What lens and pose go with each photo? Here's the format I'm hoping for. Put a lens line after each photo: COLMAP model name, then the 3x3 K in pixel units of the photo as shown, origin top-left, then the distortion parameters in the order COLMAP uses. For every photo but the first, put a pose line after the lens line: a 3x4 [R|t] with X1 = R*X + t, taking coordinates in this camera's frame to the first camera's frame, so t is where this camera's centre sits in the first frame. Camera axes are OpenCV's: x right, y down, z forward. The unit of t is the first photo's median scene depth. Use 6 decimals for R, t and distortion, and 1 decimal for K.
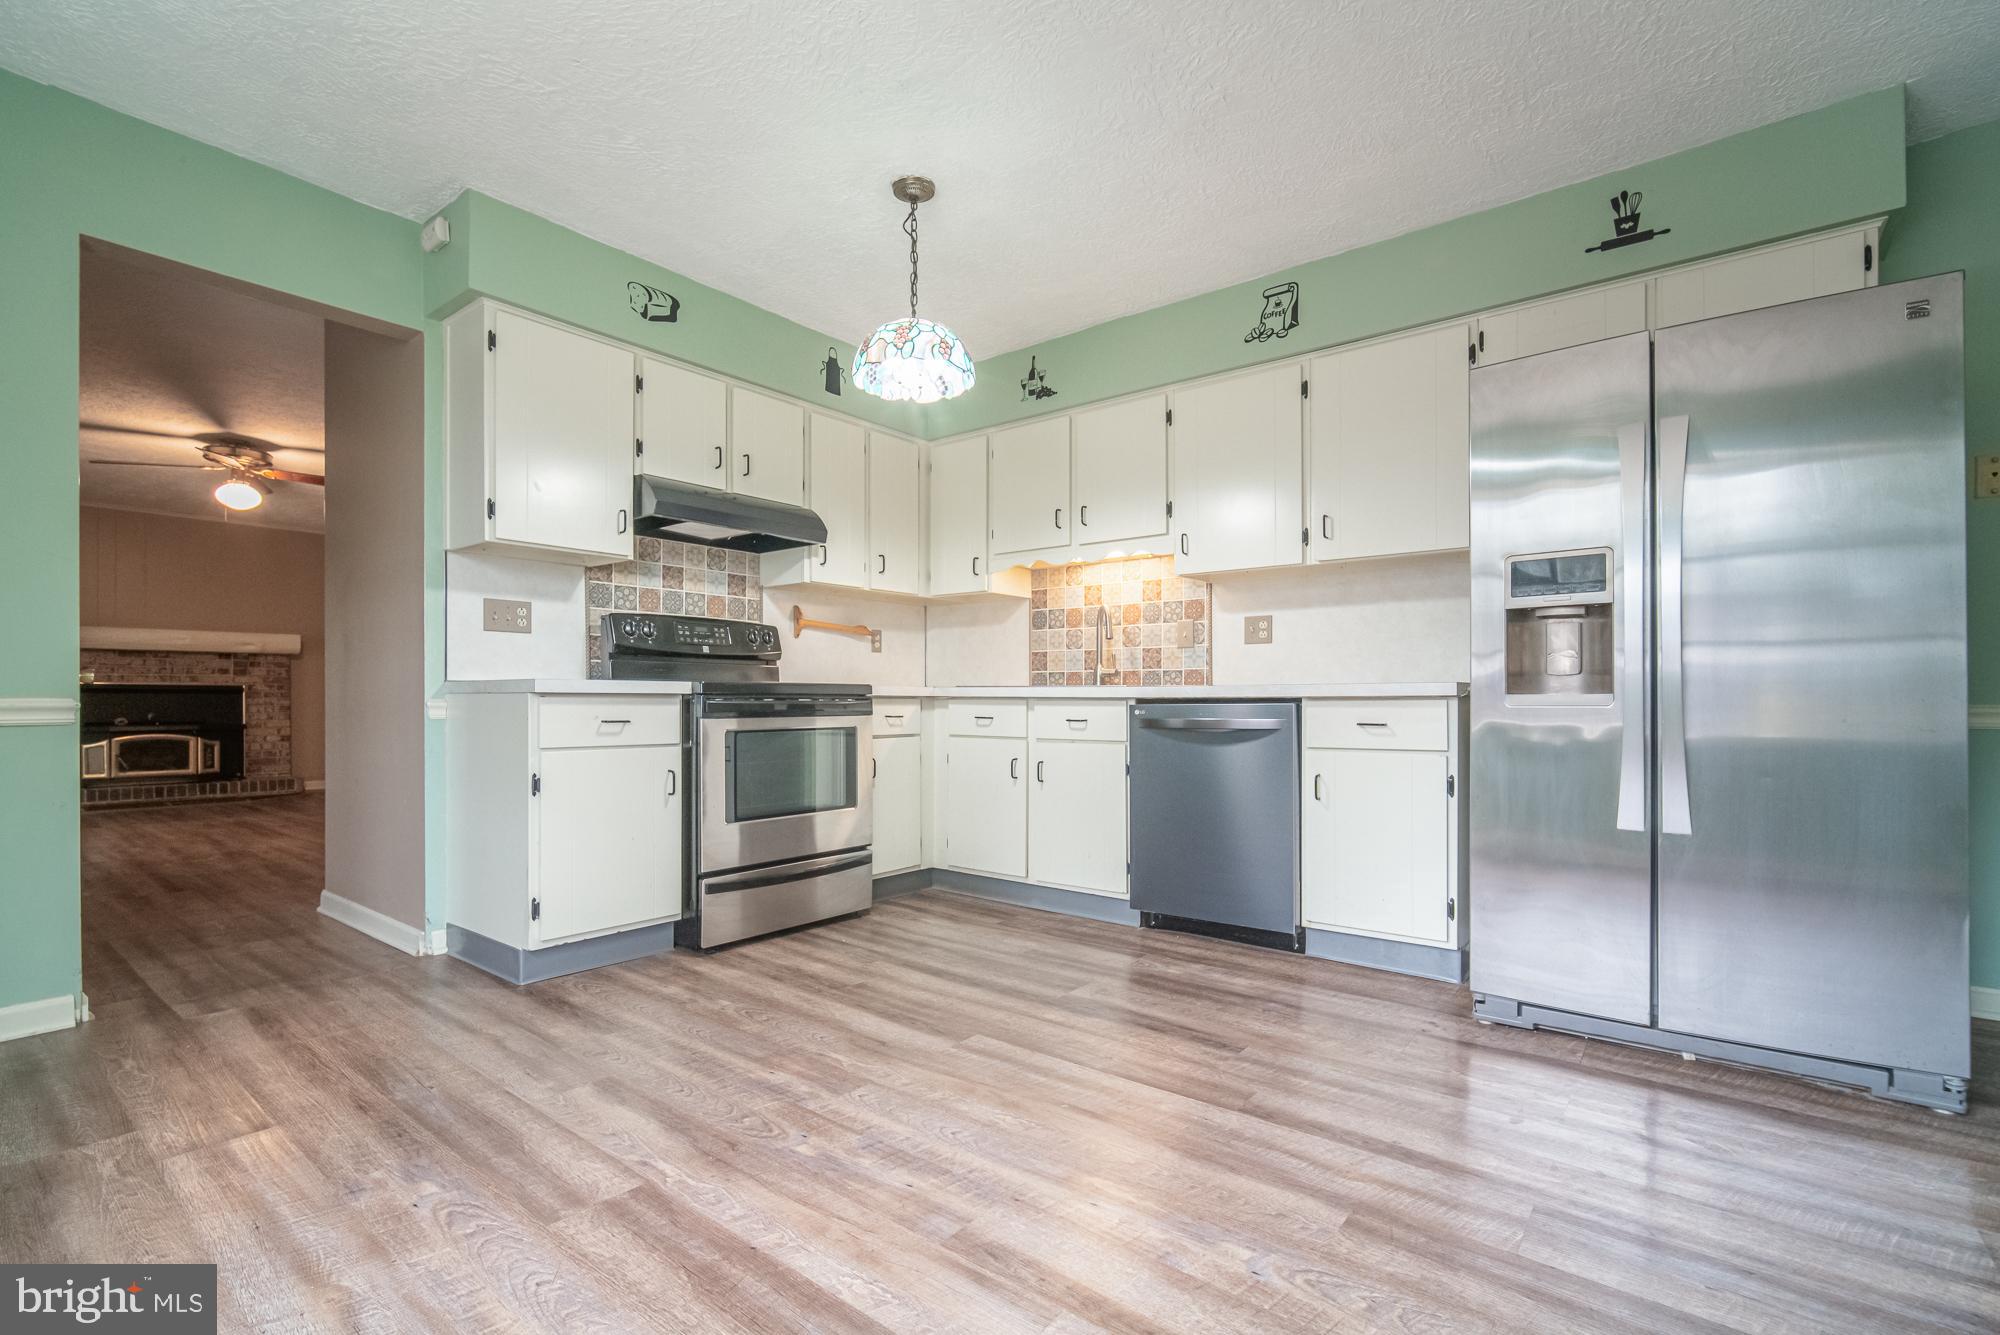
lens RADIAL K [[884.4, 0, 995.0], [0, 884.4, 700.0], [0, 0, 1]] dist [-0.016074, 0.005513]
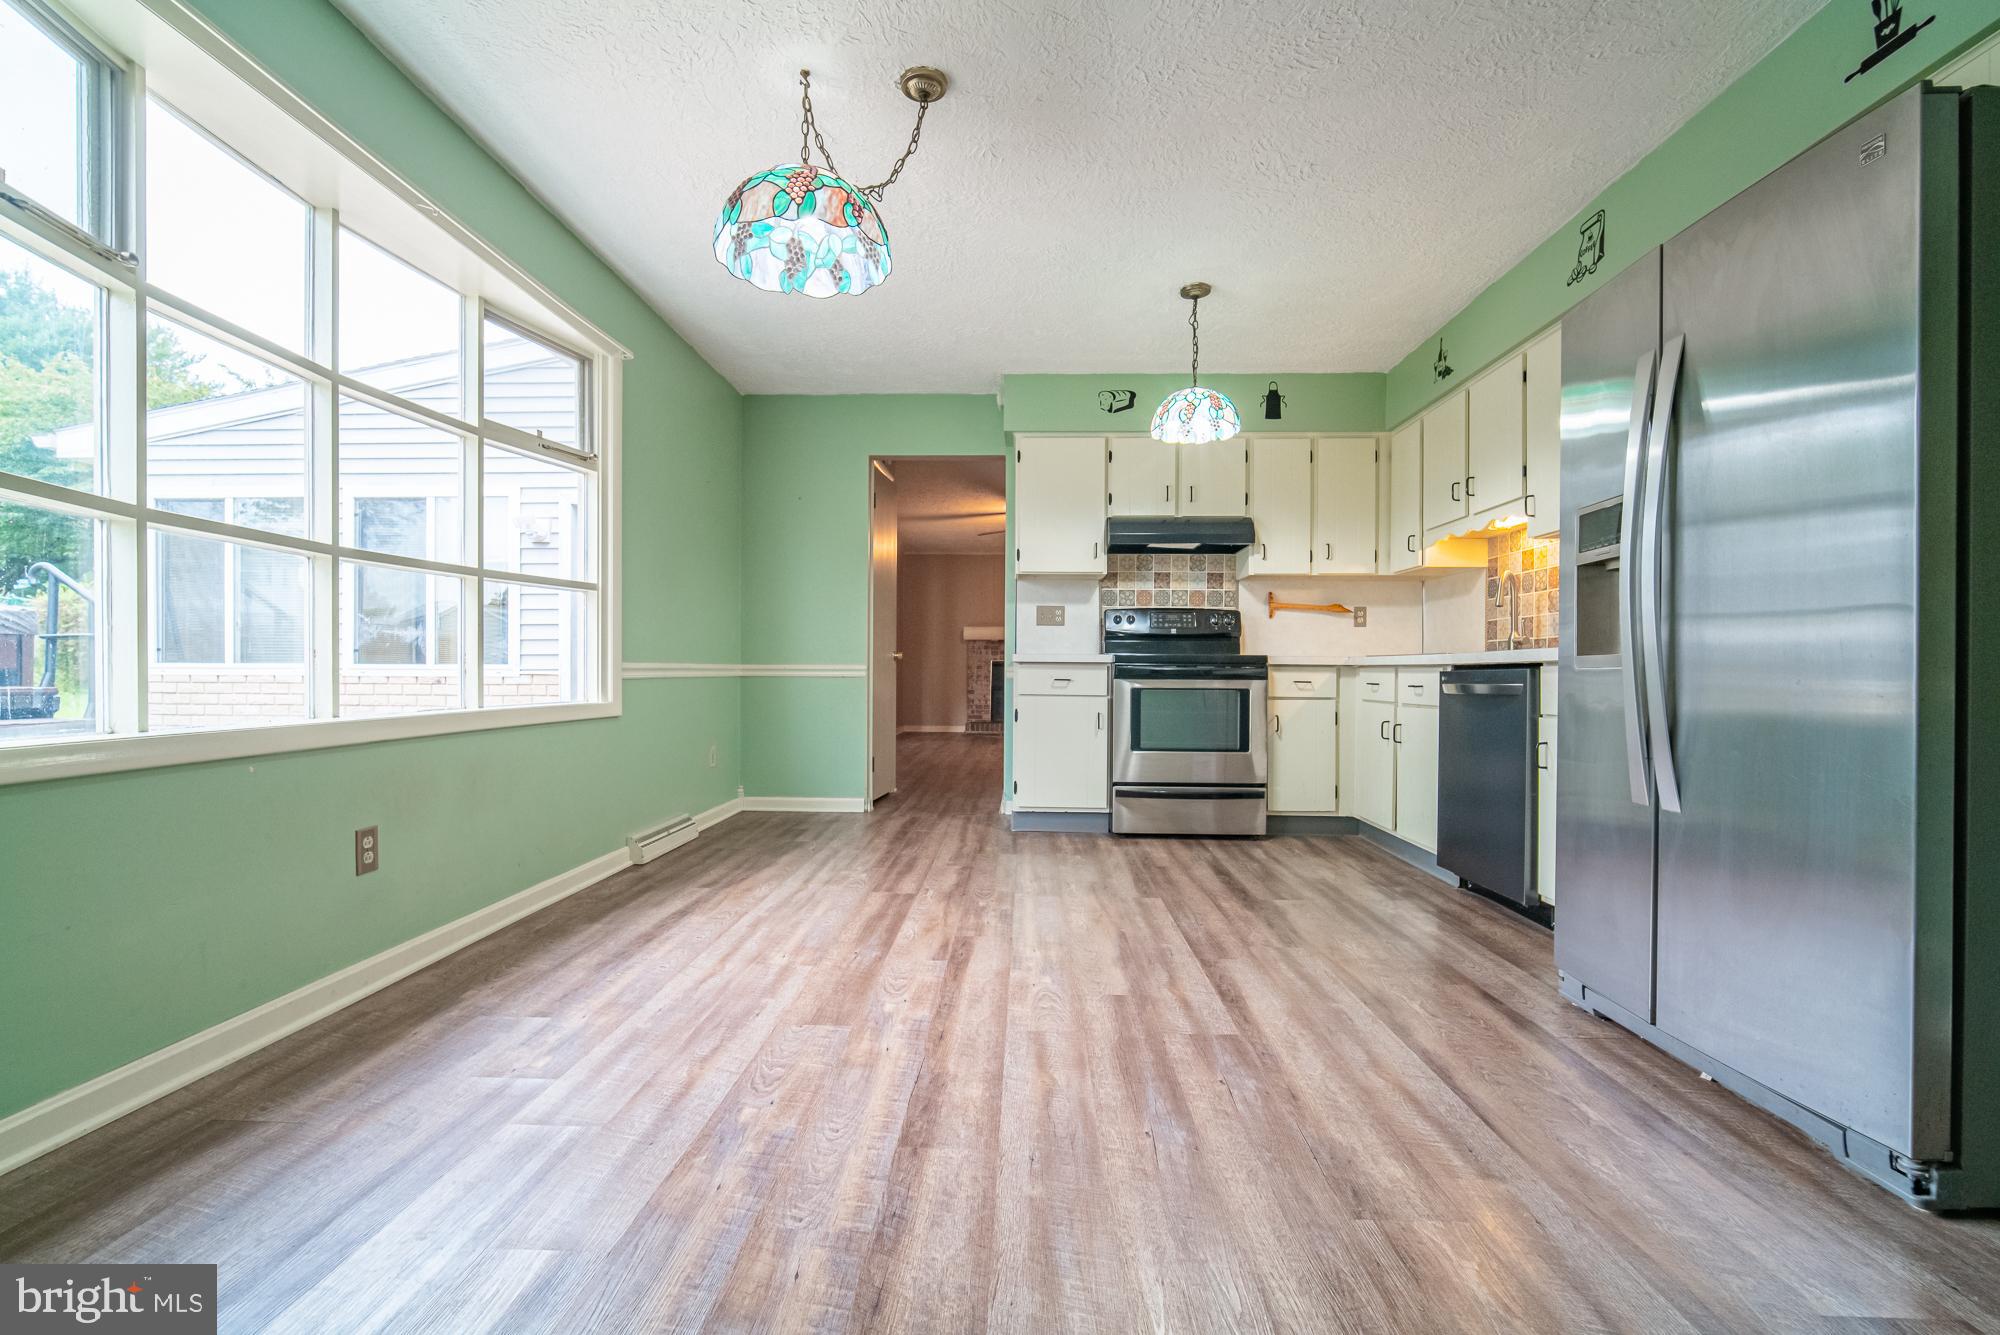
lens RADIAL K [[897.3, 0, 998.5], [0, 897.3, 676.1], [0, 0, 1]] dist [-0.016216, 0.005838]
pose [[0.587848, 0.006364, -0.808947, 0.716215], [-0.007595, 0.999968, 0.002348, 0.012761], [0.808936, 0.004764, 0.587877, -0.048445]]
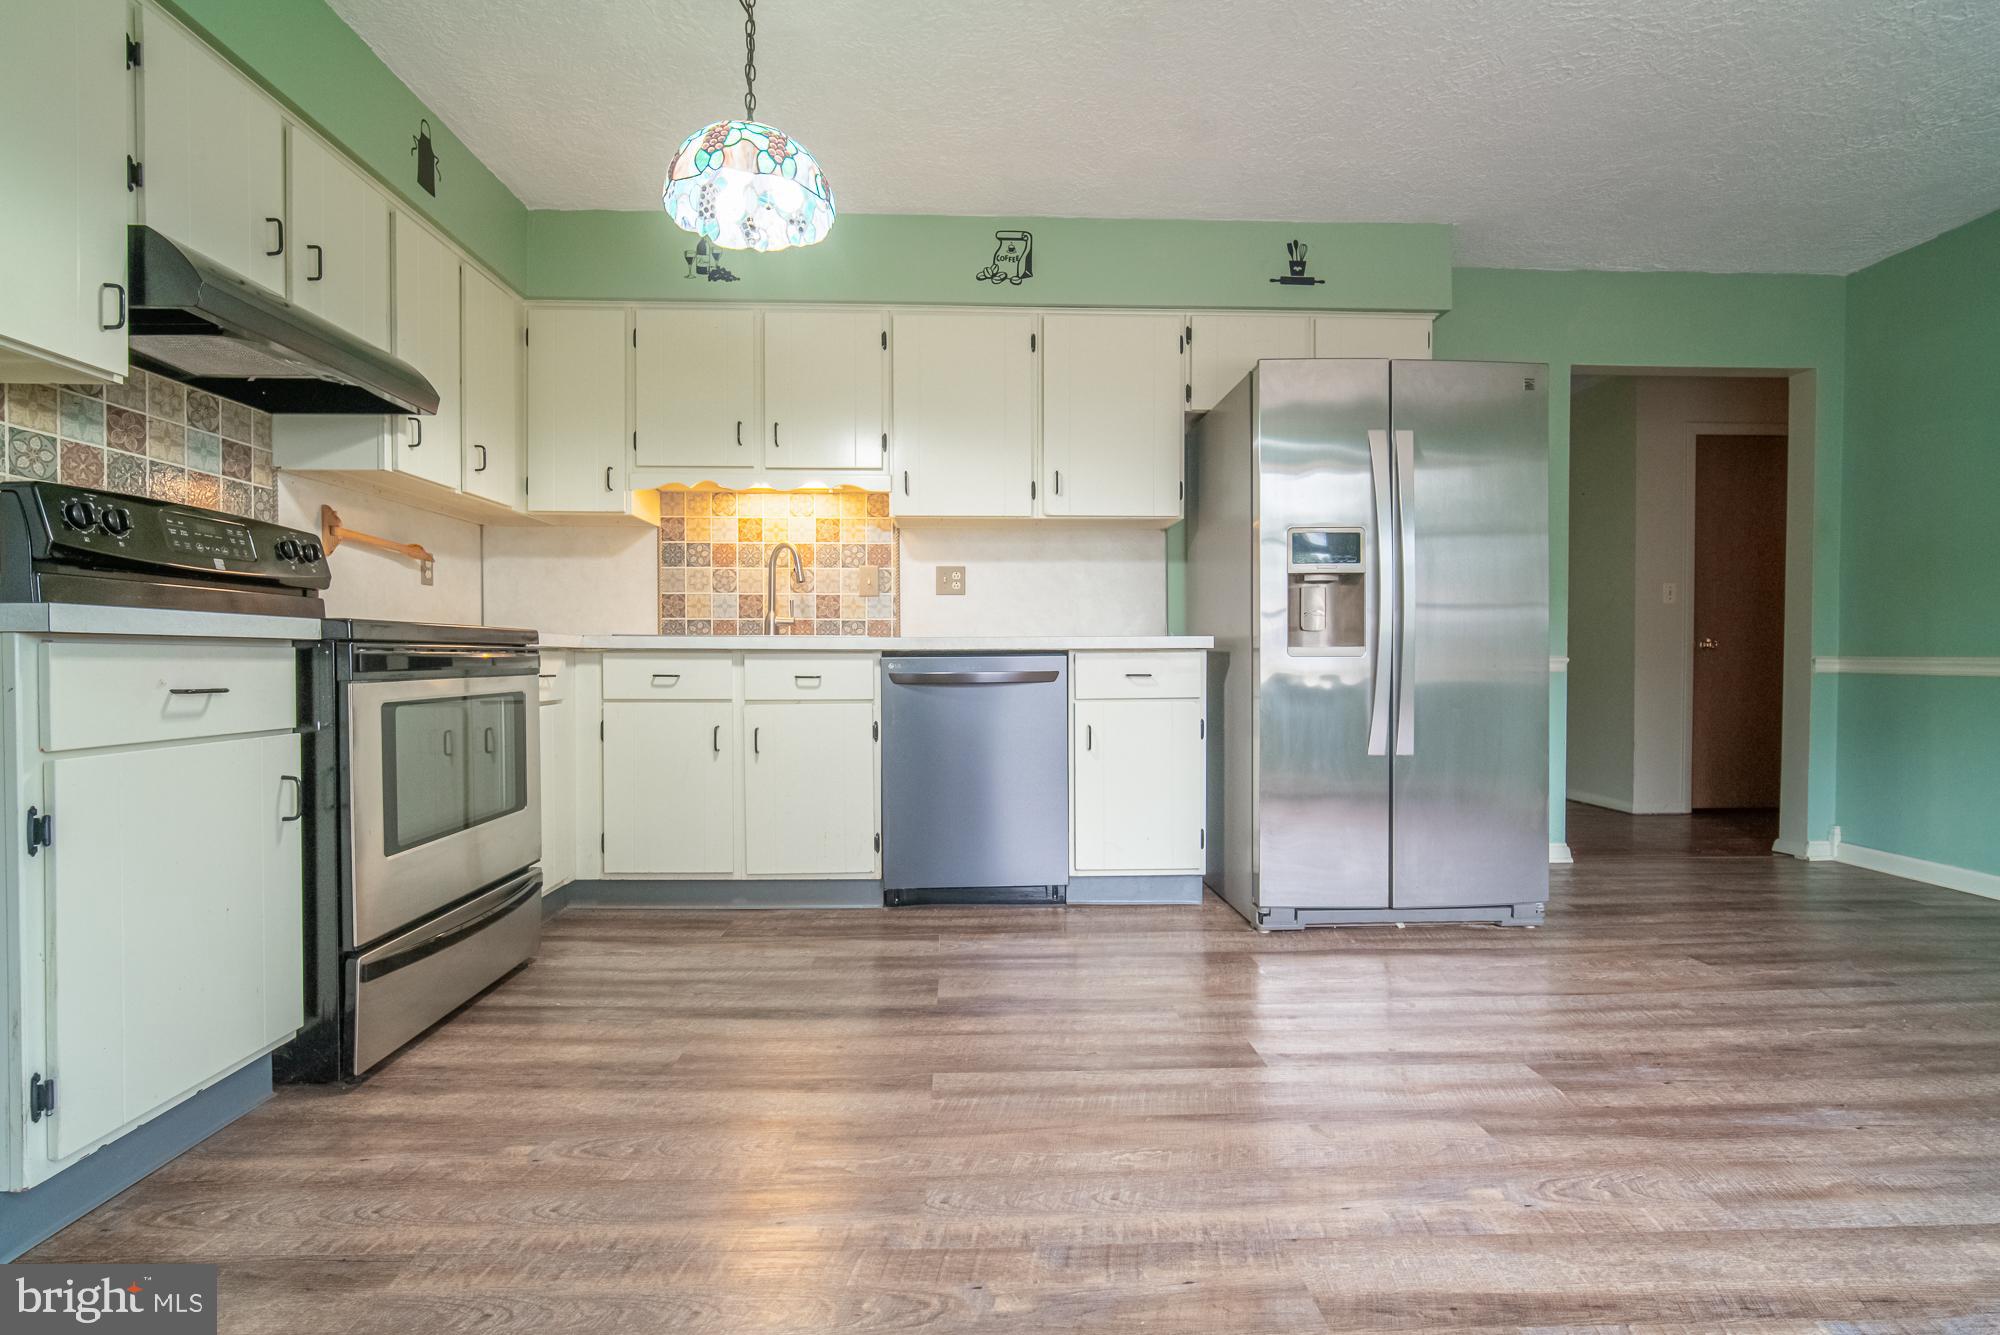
lens RADIAL K [[897.2, 0, 964.6], [0, 897.2, 668.0], [0, 0, 1]] dist [-0.016607, 0.005249]
pose [[0.765619, -0.009691, 0.643221, -0.365540], [0.001777, 0.999915, 0.012951, 0.004092], [-0.643292, -0.008773, 0.765571, 0.266995]]
